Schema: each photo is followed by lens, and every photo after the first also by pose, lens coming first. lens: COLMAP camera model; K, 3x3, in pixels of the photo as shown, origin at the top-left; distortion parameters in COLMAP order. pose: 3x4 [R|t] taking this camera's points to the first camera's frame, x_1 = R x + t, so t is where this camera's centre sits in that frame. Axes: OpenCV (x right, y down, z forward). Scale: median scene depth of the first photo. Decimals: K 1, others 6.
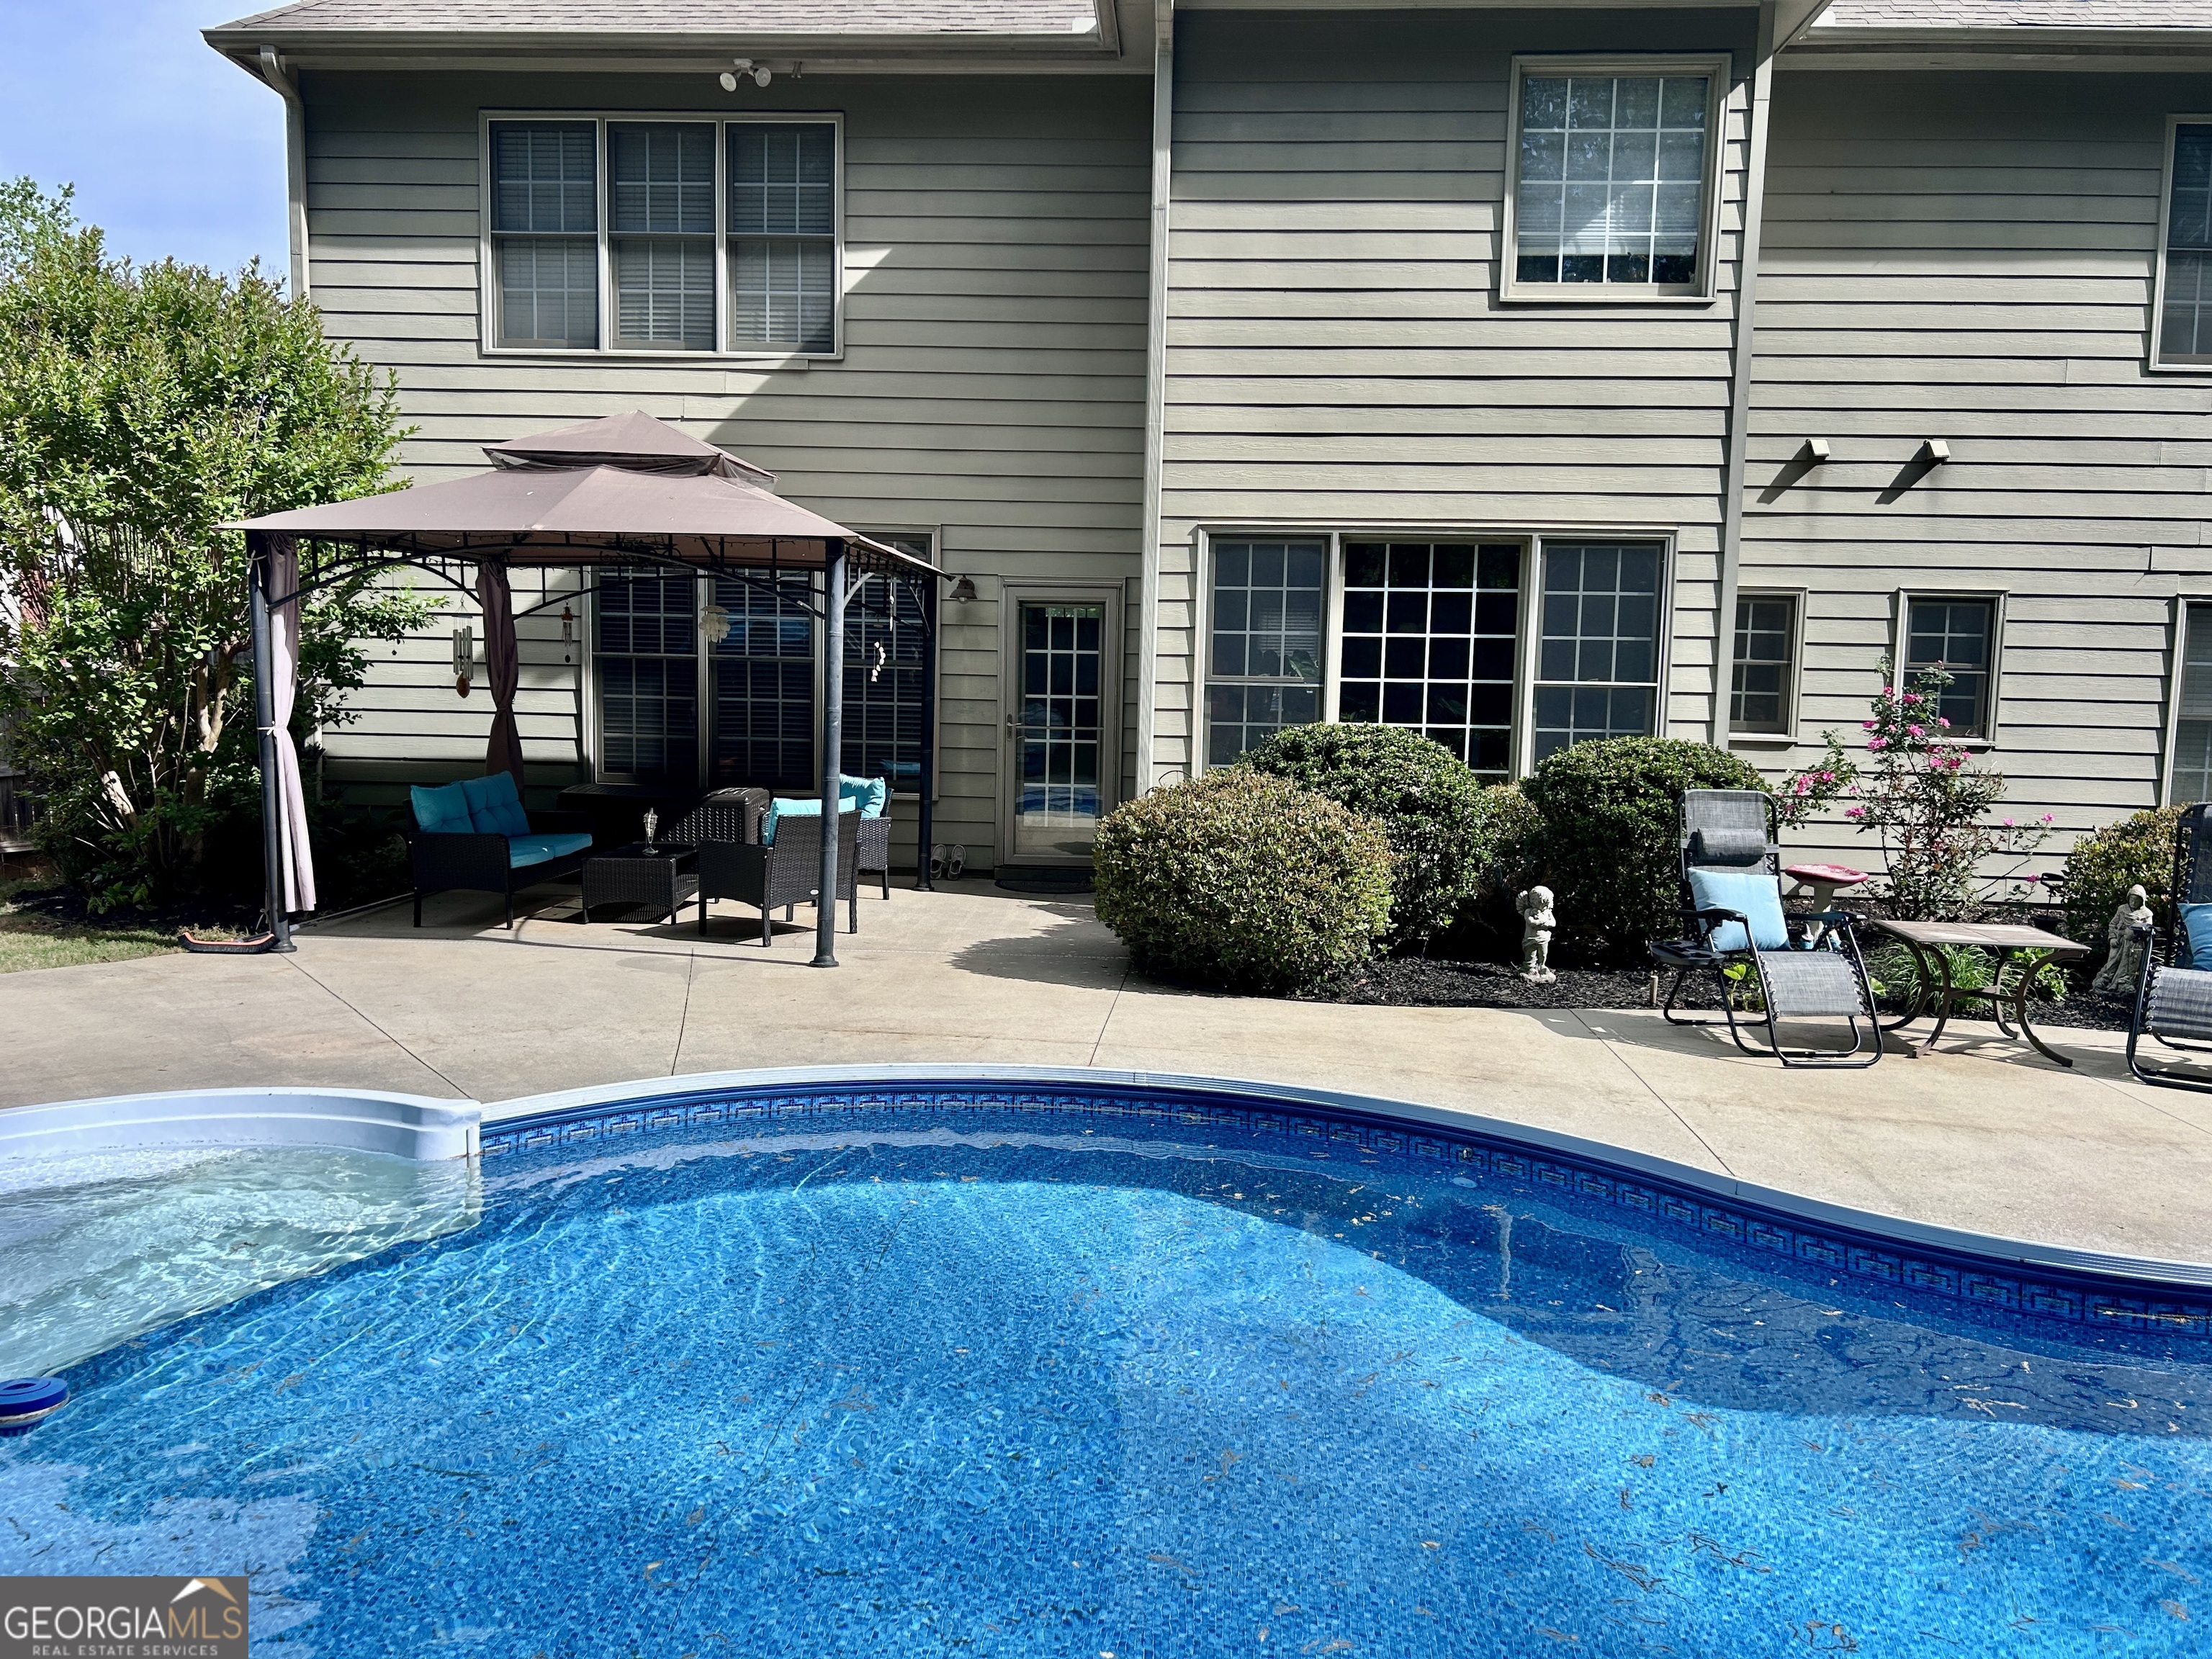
lens RADIAL K [[1653.9, 0, 1106.0], [0, 1653.9, 829.5], [0, 0, 1]] dist [0.093192, -0.124424]
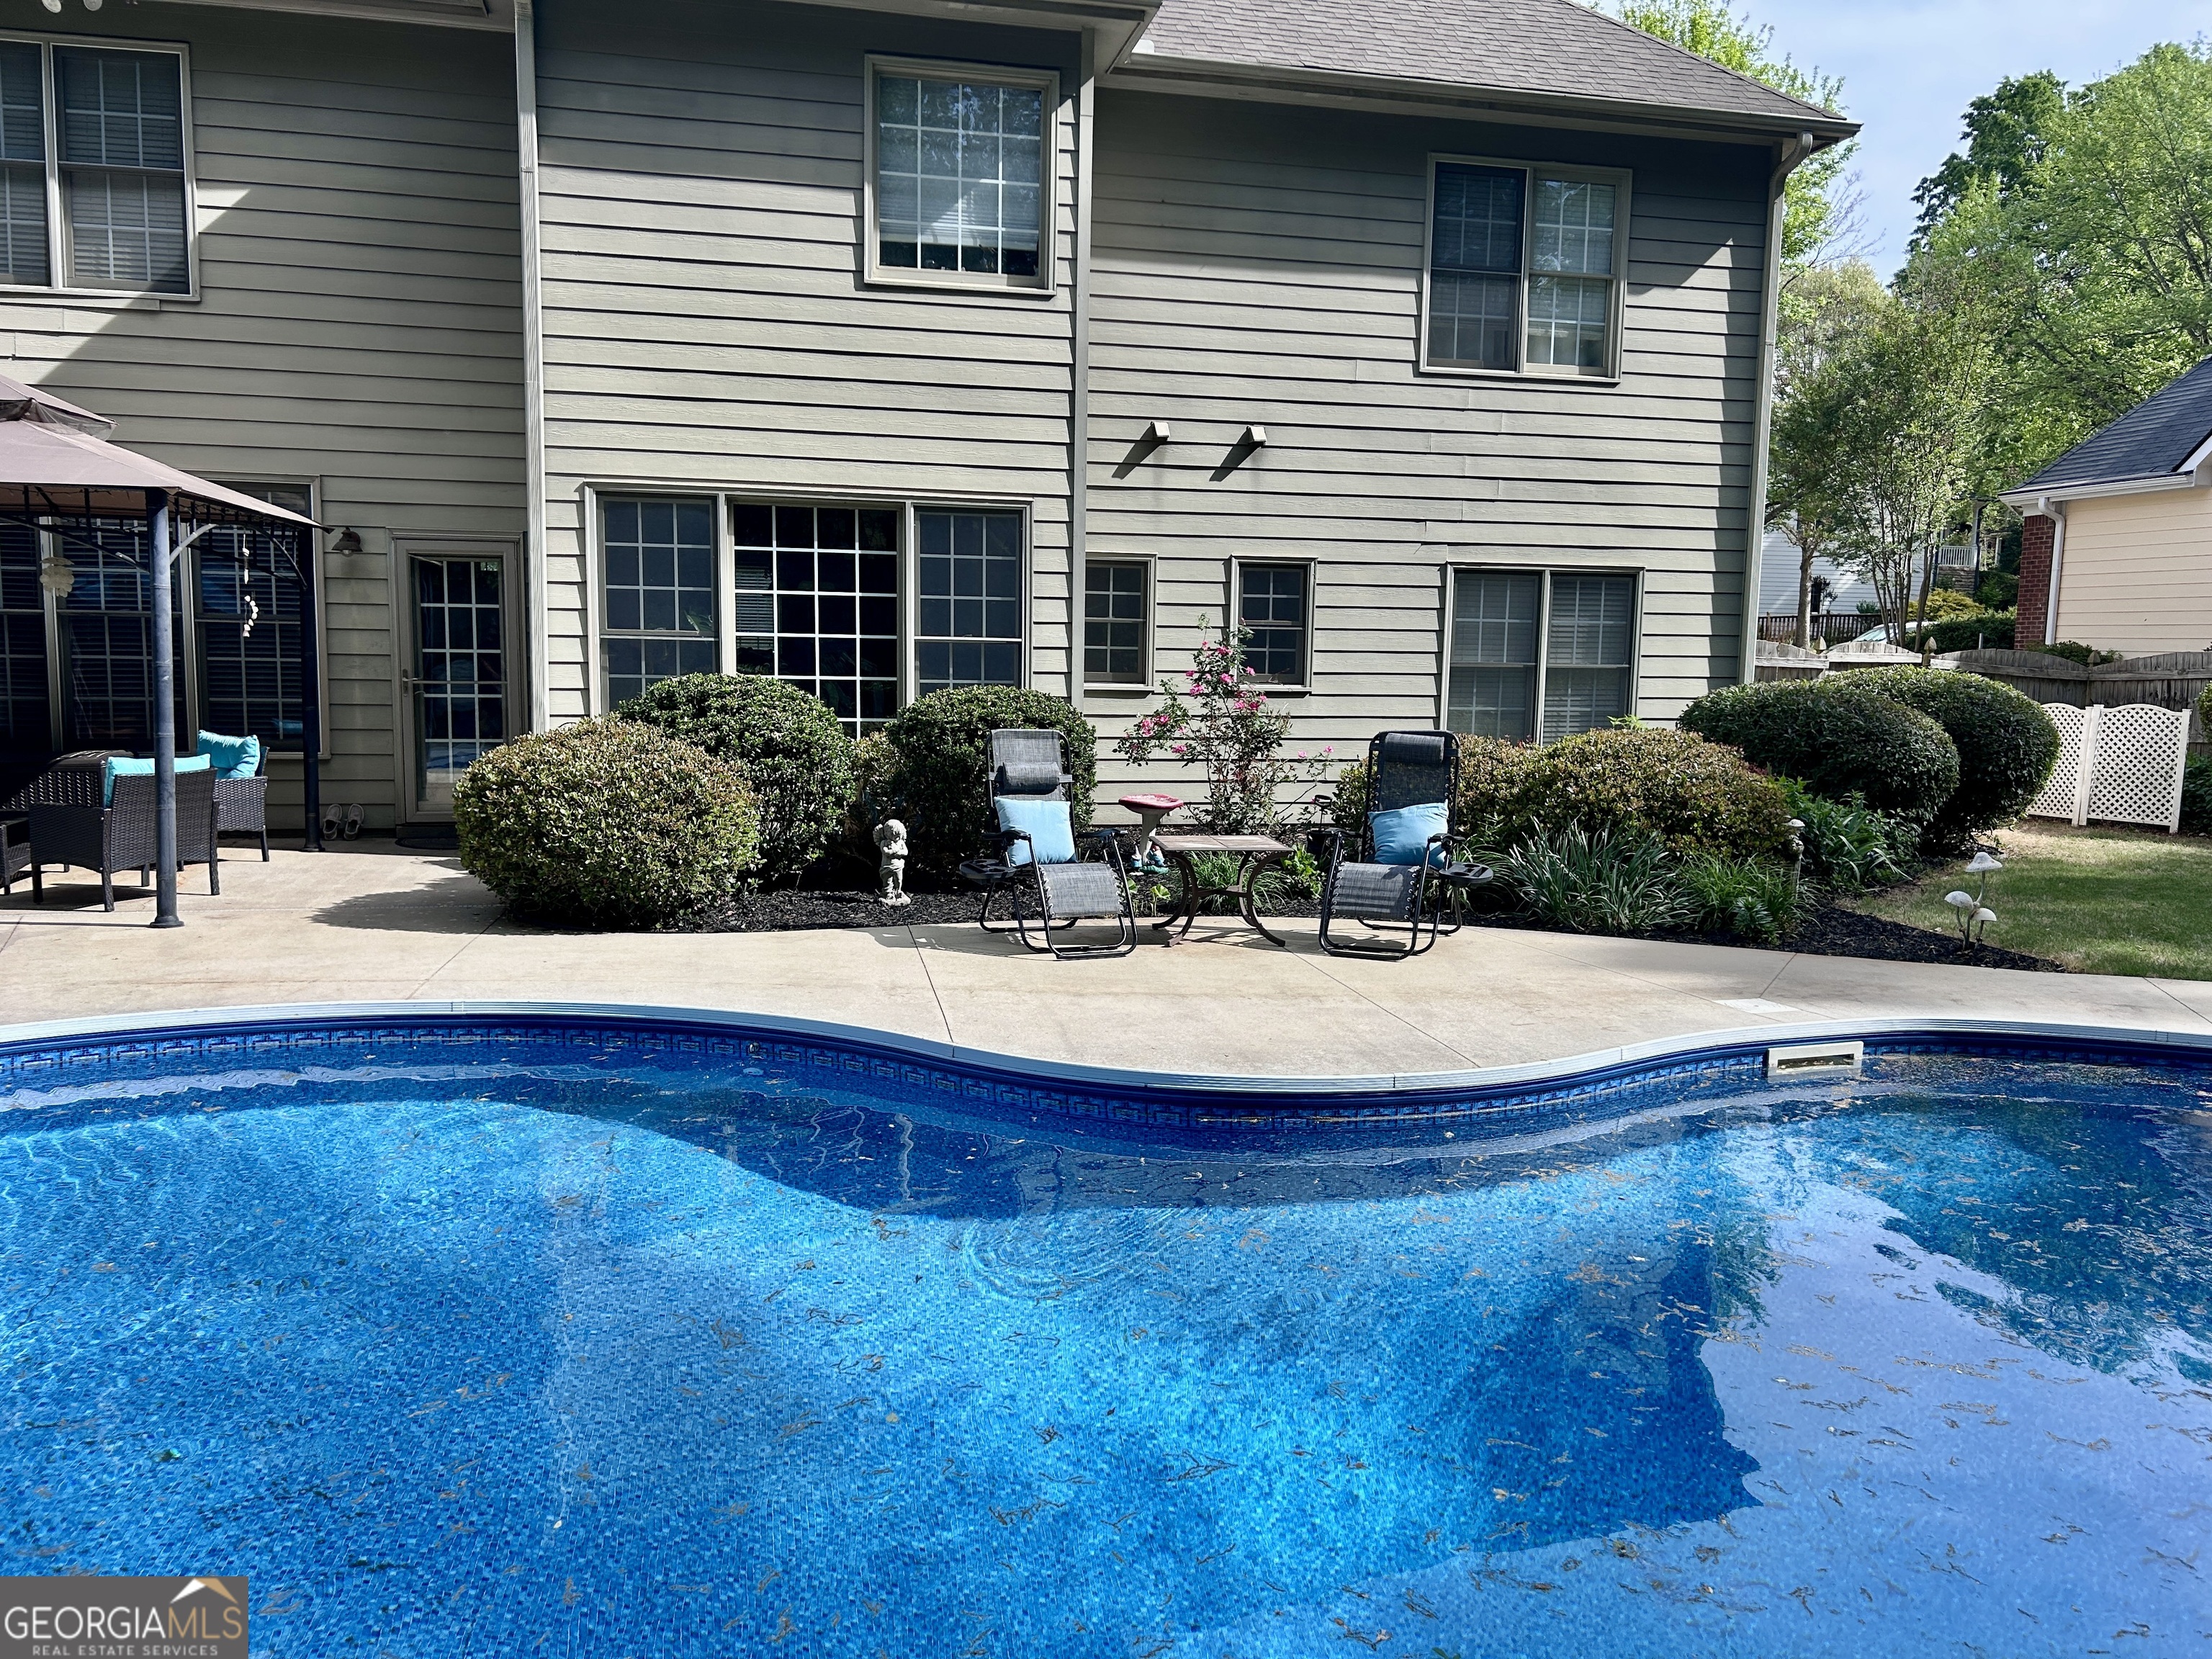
lens RADIAL K [[1653.9, 0, 1106.0], [0, 1653.9, 829.5], [0, 0, 1]] dist [0.093192, -0.124424]
pose [[0.961784, -0.036453, 0.271372, 0.078775], [0.029900, 0.999154, 0.028245, 0.011087], [-0.272171, -0.019051, 0.962060, -0.085876]]
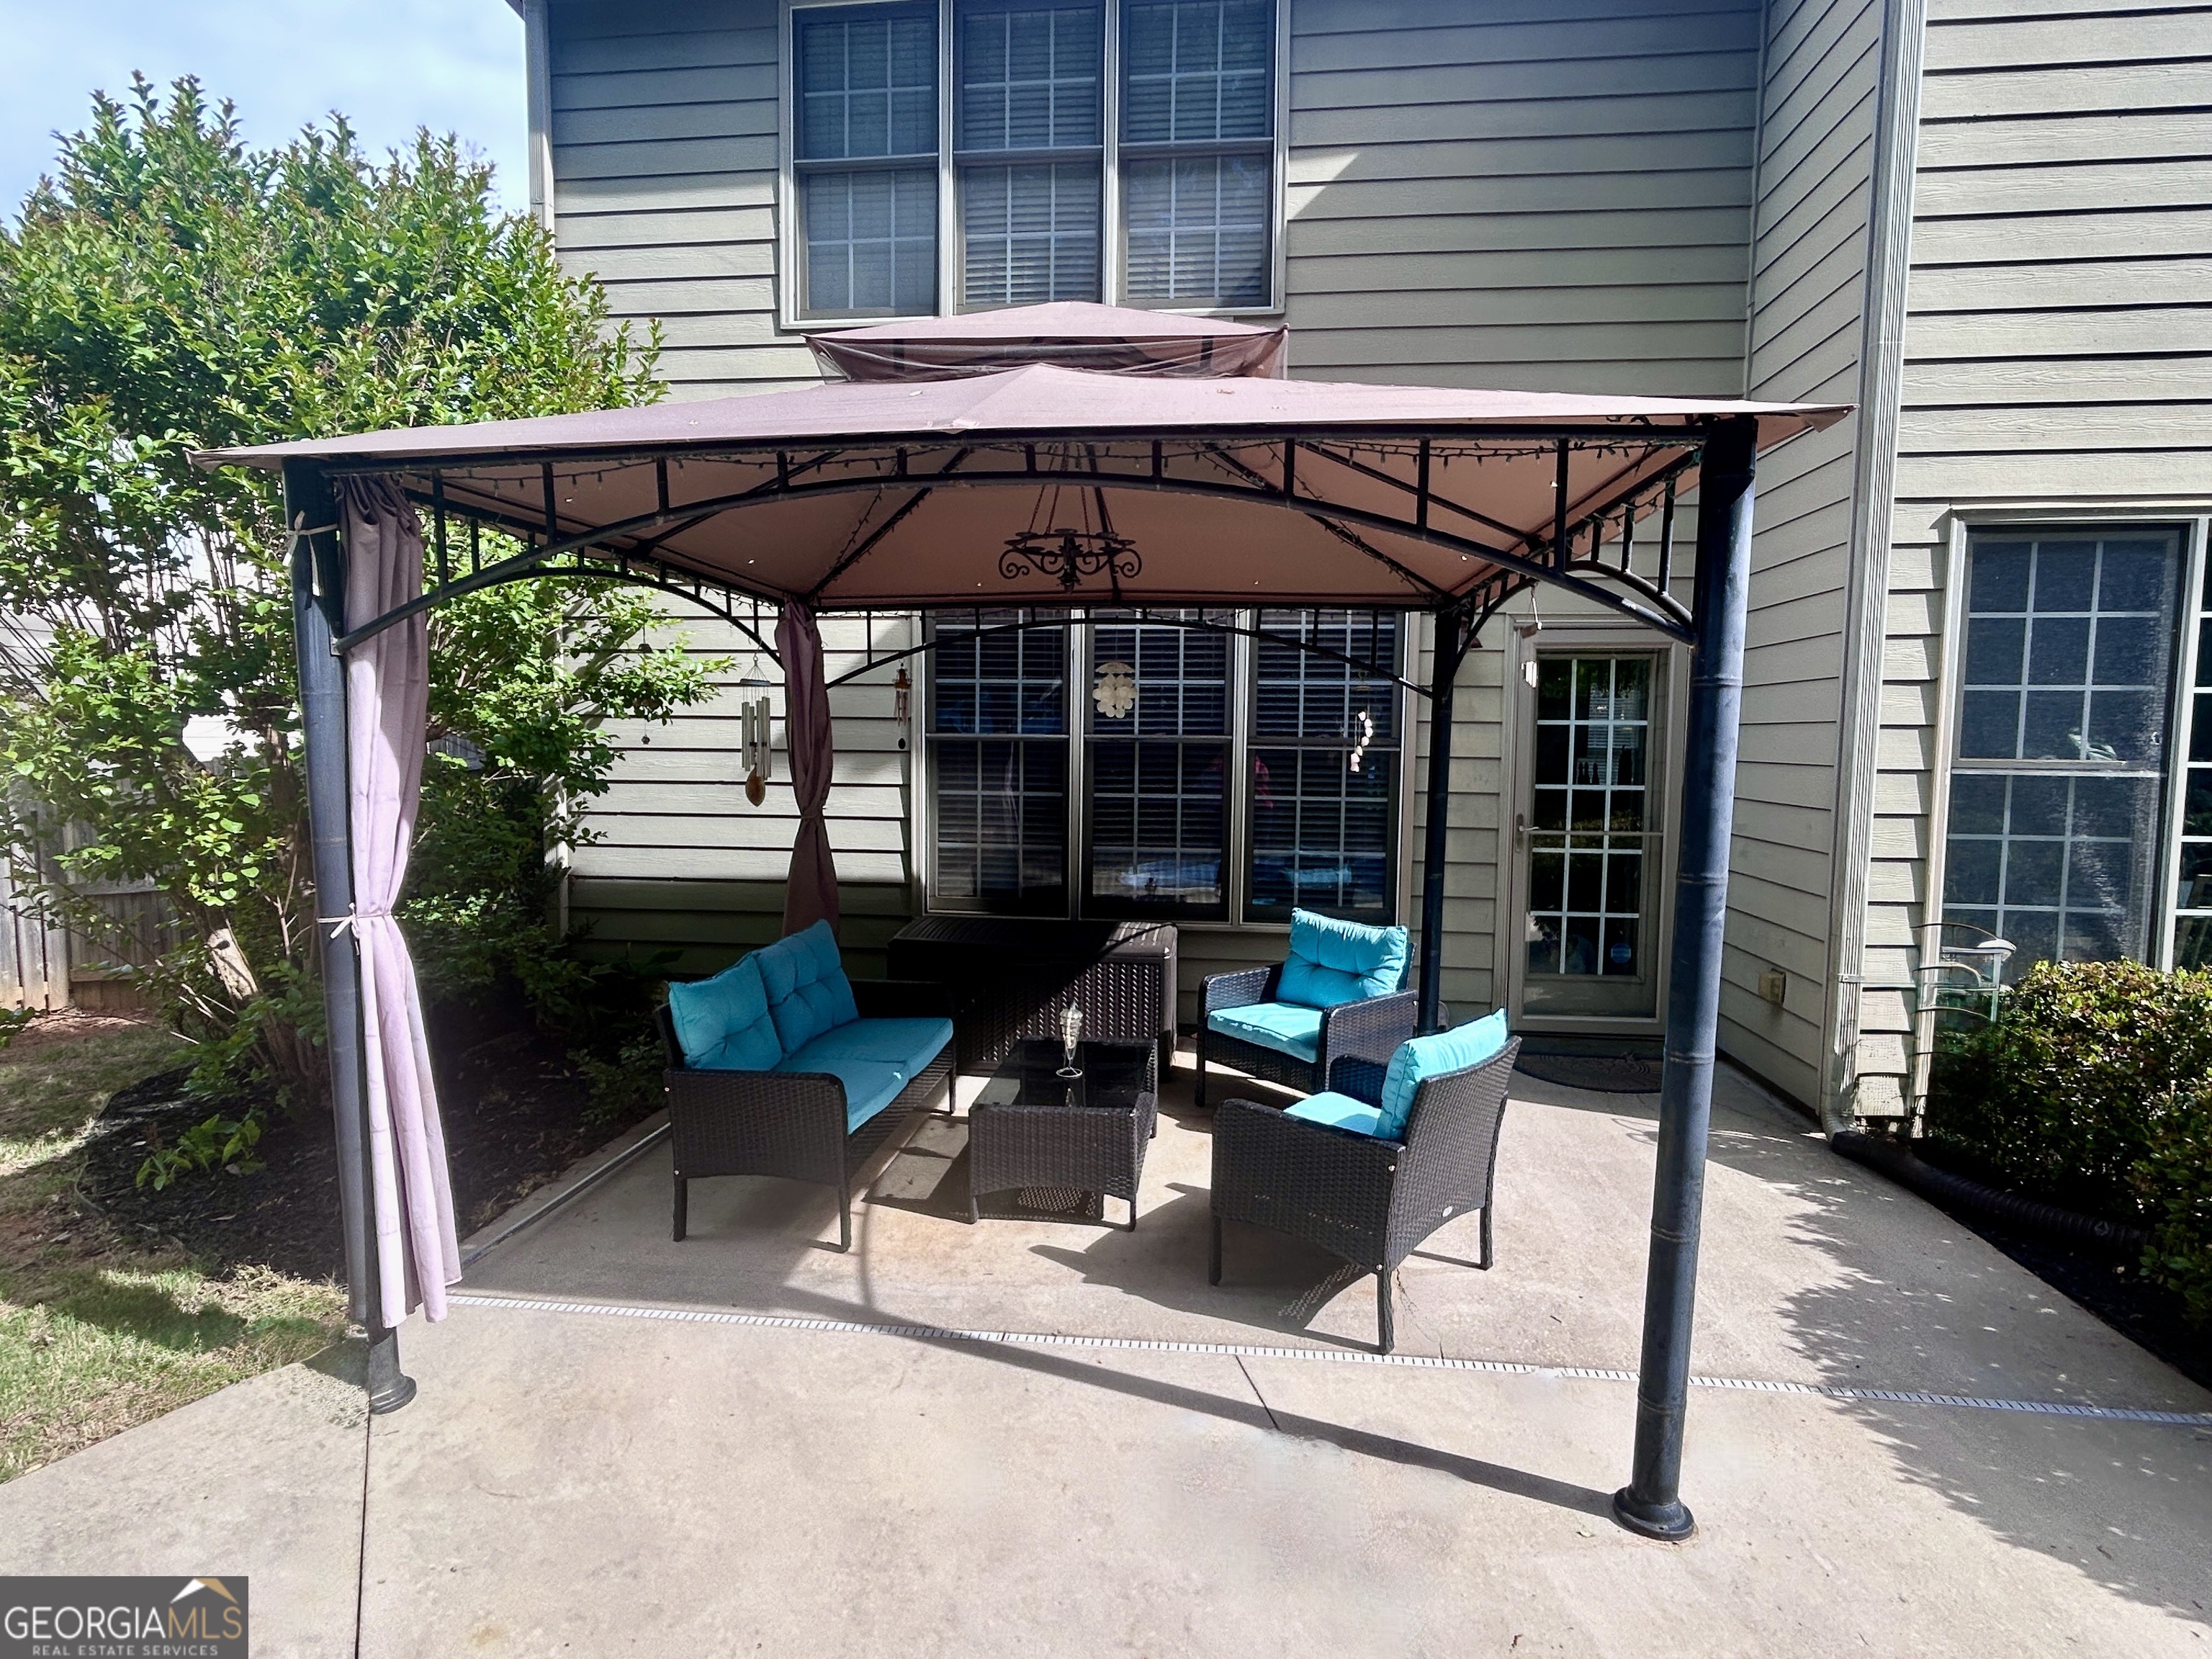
lens RADIAL K [[1140.9, 0, 1116.6], [0, 1140.9, 824.5], [0, 0, 1]] dist [0.032566, -0.031648]
pose [[0.998868, -0.006129, -0.047179, -0.231302], [0.005145, 0.999767, -0.020957, -0.063994], [0.047296, 0.020691, 0.998667, 0.581636]]
